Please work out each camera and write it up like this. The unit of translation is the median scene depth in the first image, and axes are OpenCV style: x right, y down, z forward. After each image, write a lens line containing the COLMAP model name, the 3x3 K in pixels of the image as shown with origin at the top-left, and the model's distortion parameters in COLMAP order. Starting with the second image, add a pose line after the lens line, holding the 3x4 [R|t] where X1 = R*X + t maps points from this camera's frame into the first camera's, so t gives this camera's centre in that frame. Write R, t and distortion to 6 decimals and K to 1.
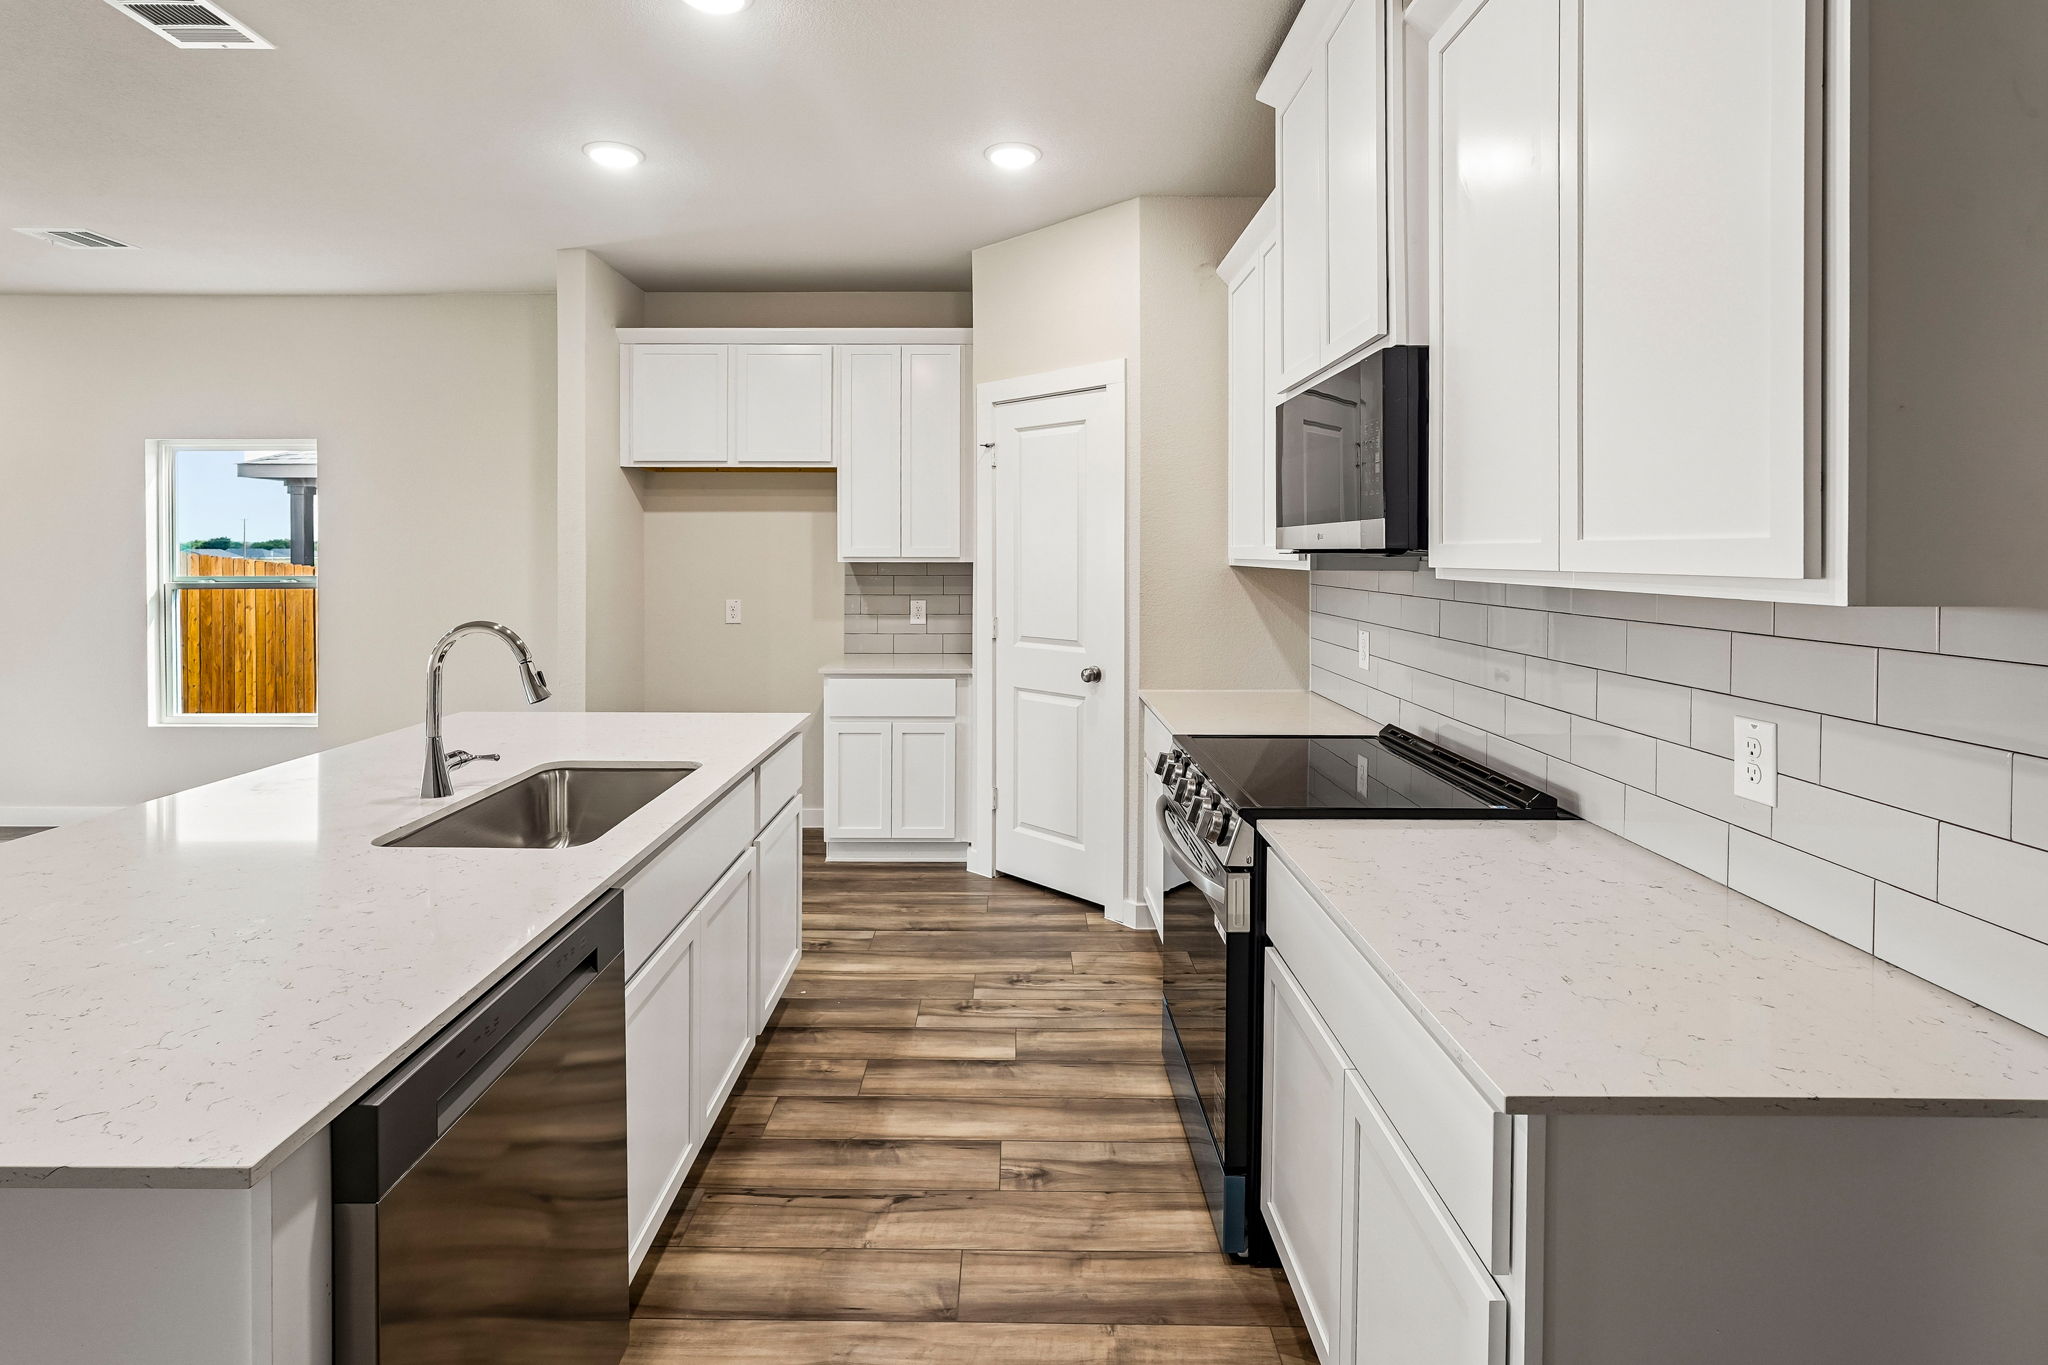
lens RADIAL K [[945.3, 0, 1023.2], [0, 945.3, 559.7], [0, 0, 1]] dist [-0.015569, 0.000219]
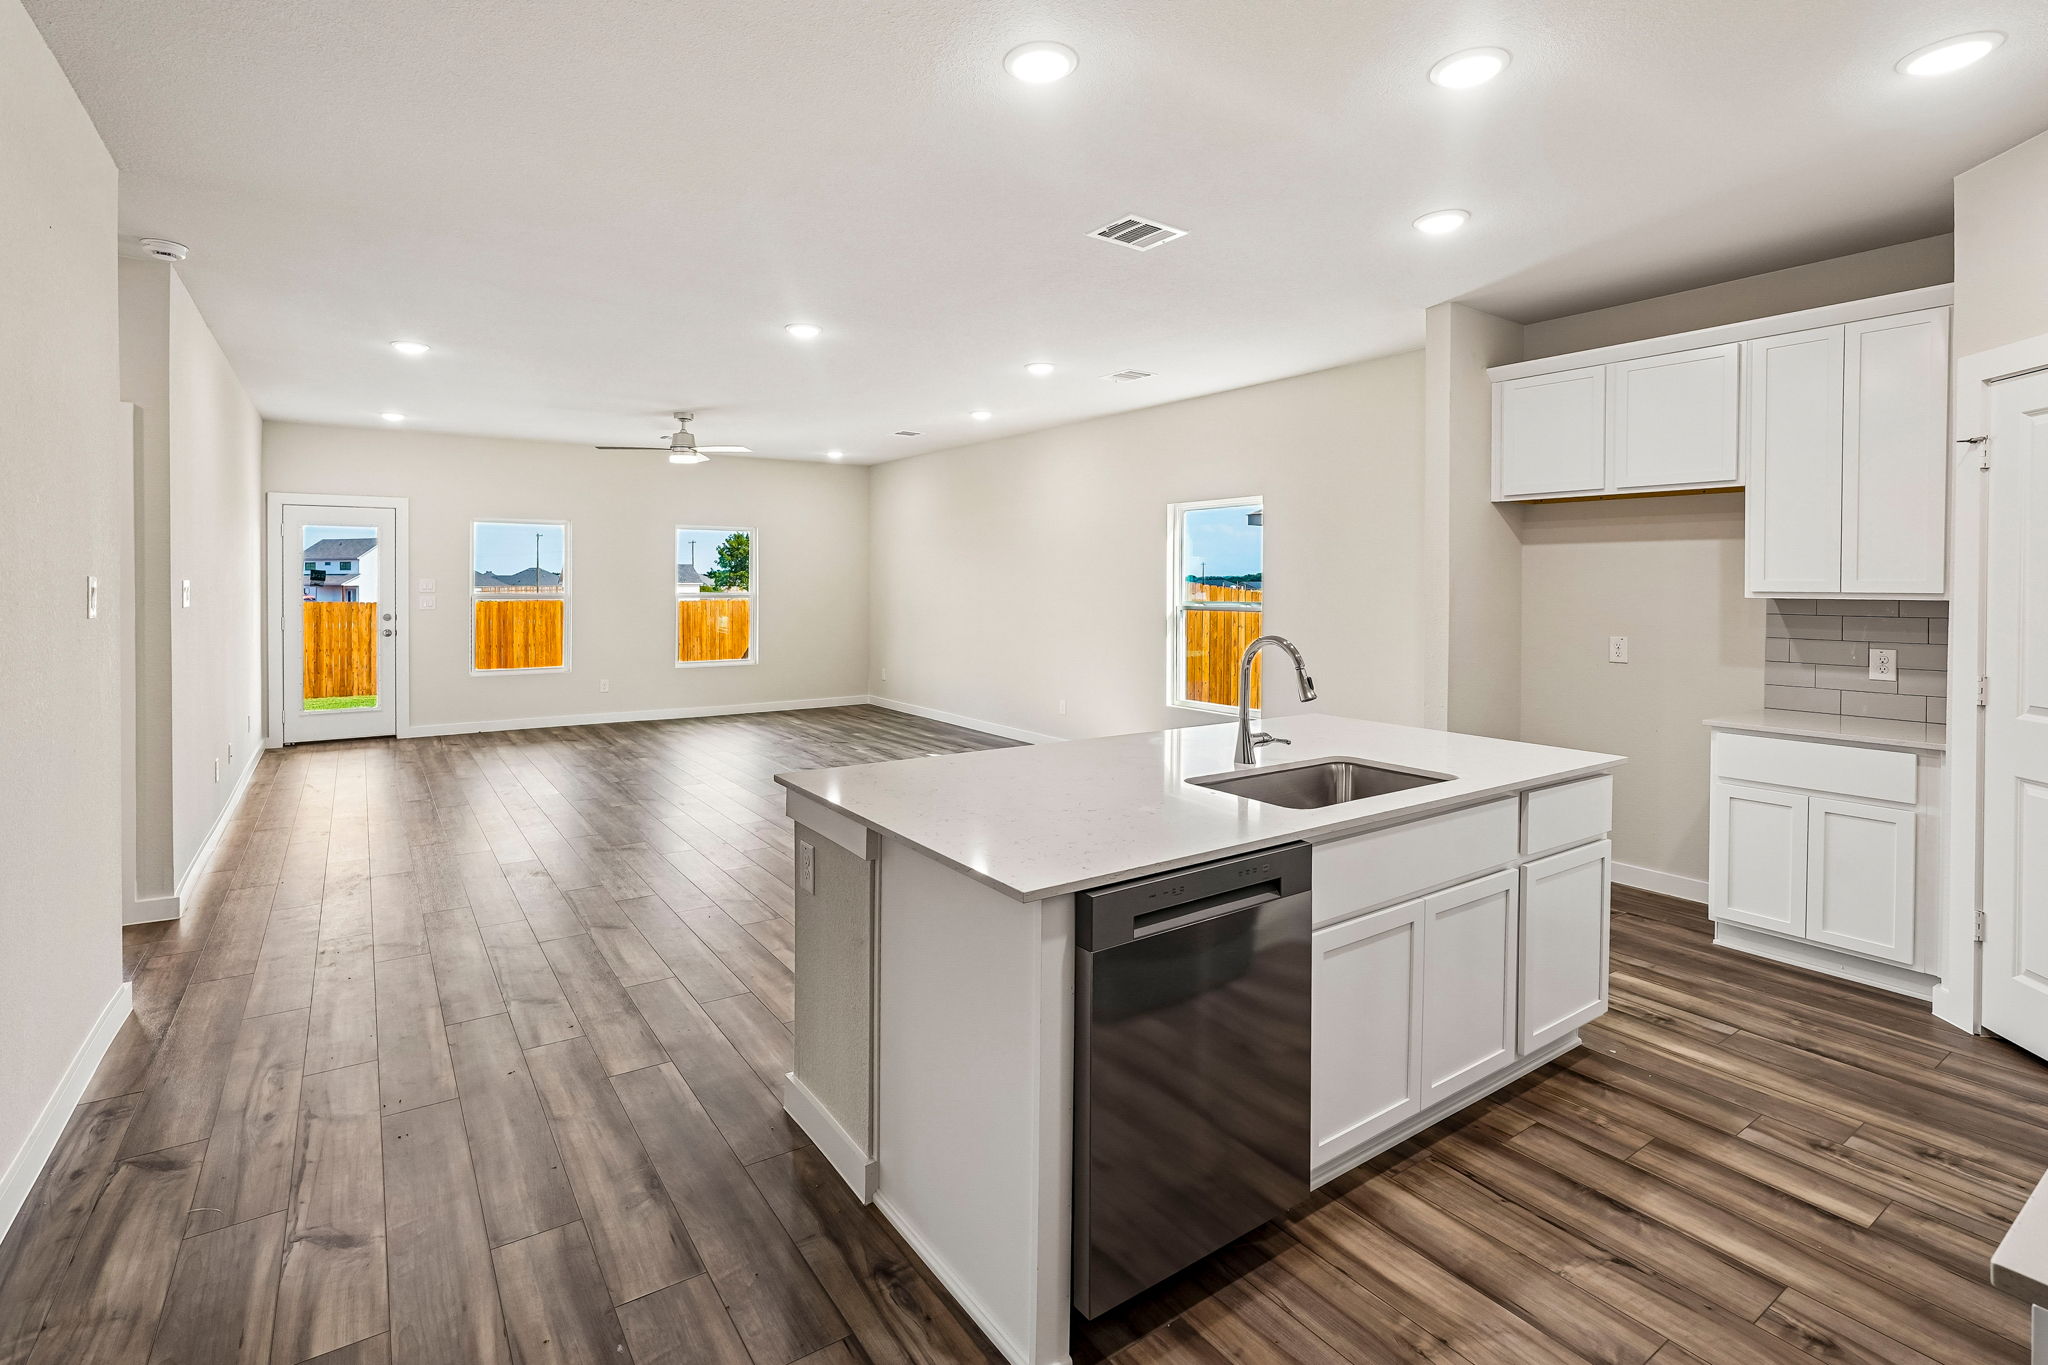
lens RADIAL K [[938.0, 0, 986.7], [0, 938.0, 585.9], [0, 0, 1]] dist [-0.007479, 0.000044]
pose [[0.554409, 0.004565, -0.832232, 0.218790], [-0.009579, 0.999954, -0.000896, -0.001532], [0.832189, 0.008468, 0.554428, -0.052881]]
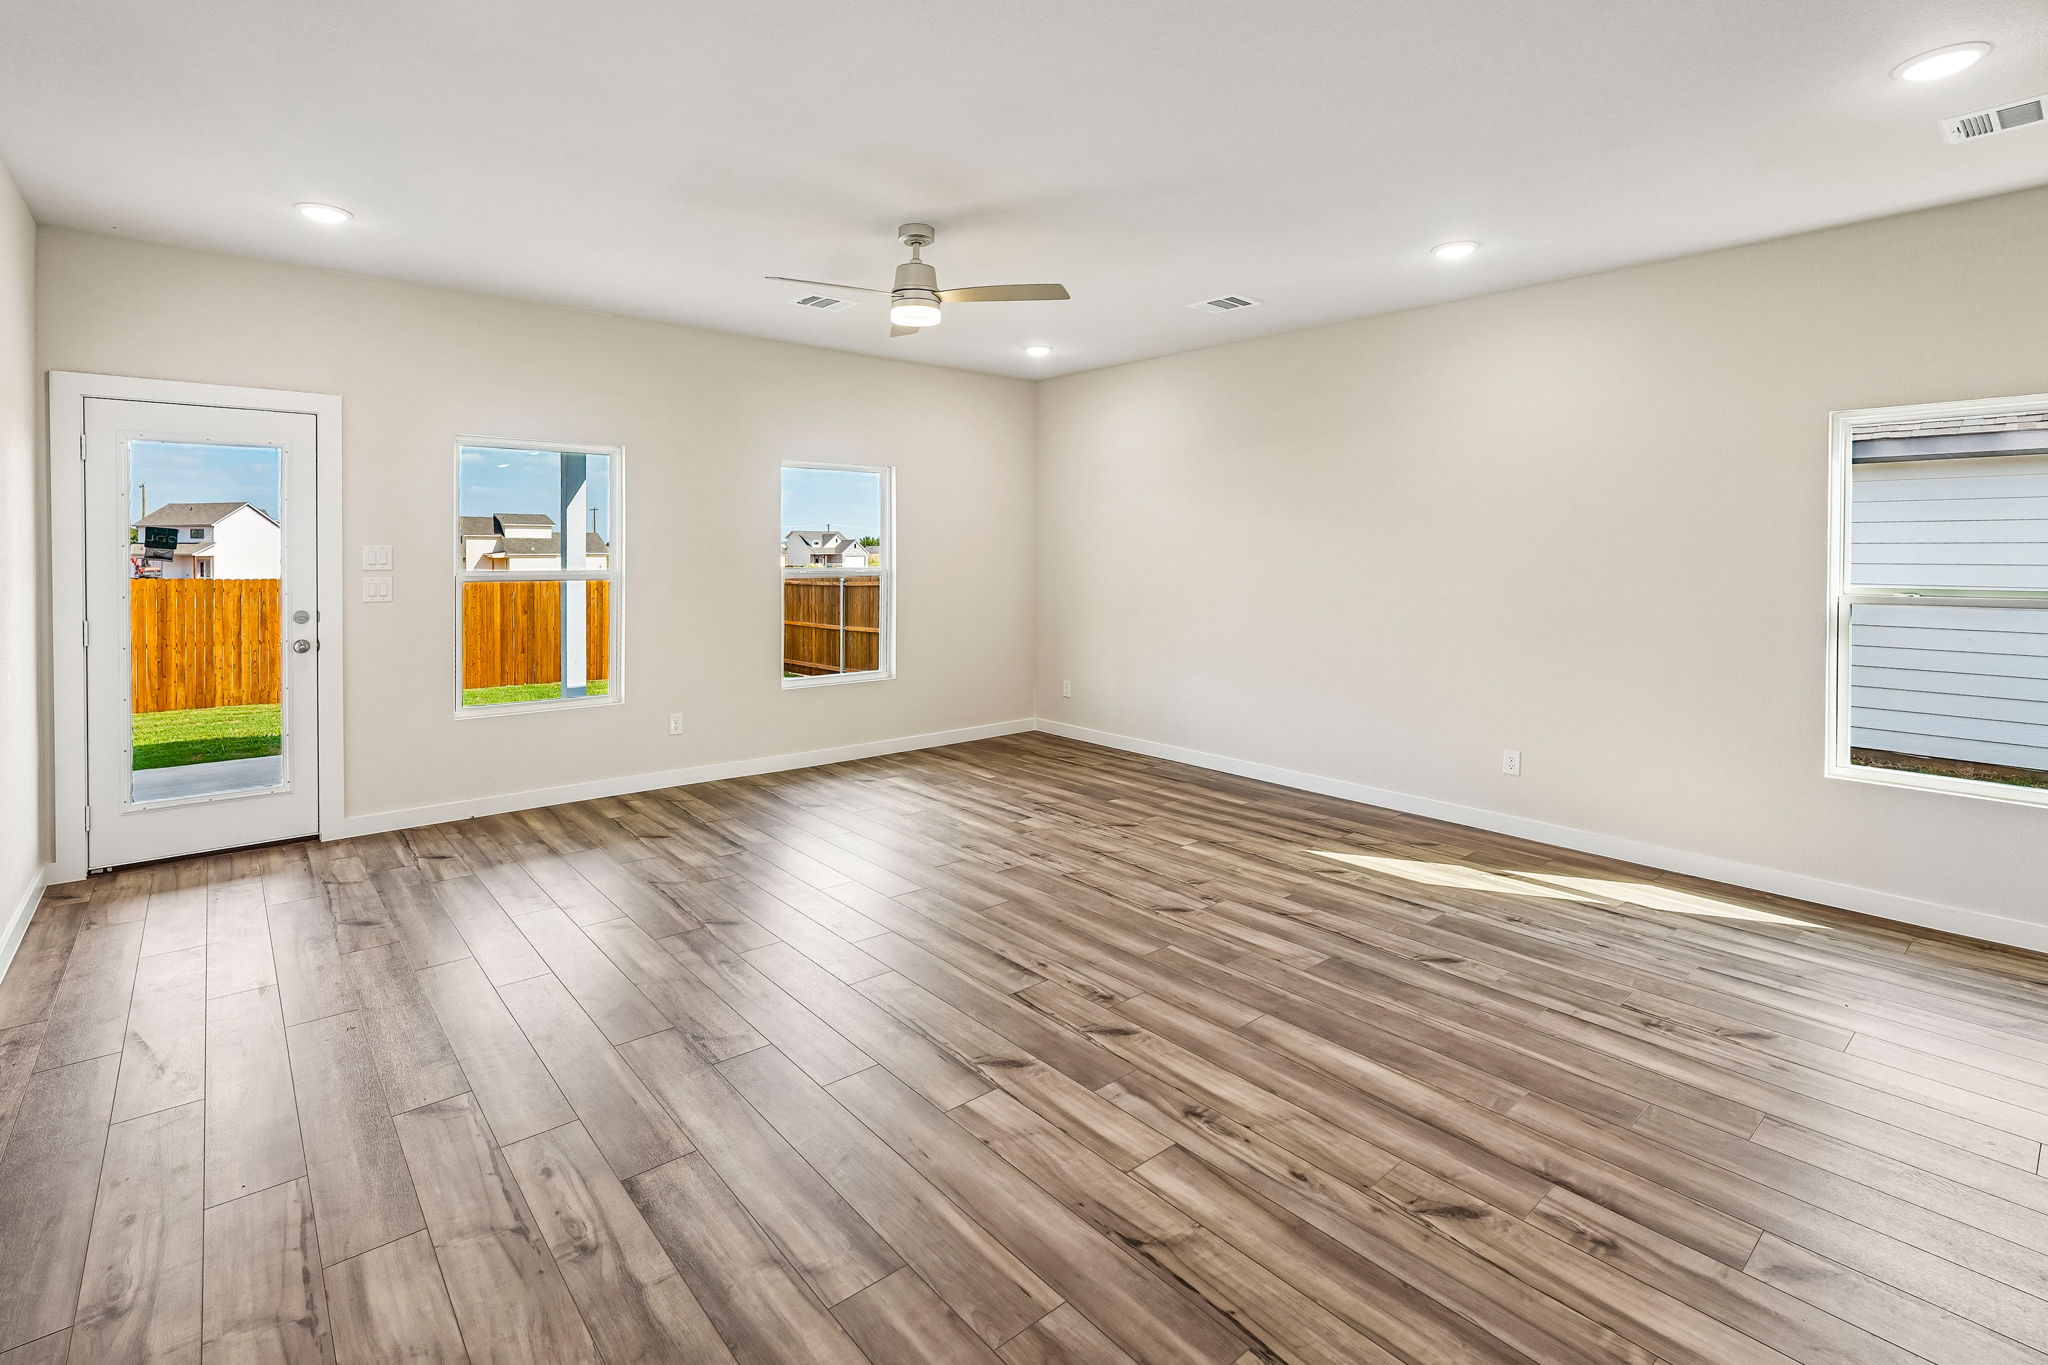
lens RADIAL K [[943.1, 0, 983.0], [0, 943.1, 560.3], [0, 0, 1]] dist [-0.001308, -0.000286]
pose [[0.630316, 0.007913, -0.776298, -1.352791], [-0.009536, 0.999952, 0.002450, 0.002572], [0.776280, 0.005859, 0.630361, -0.101186]]
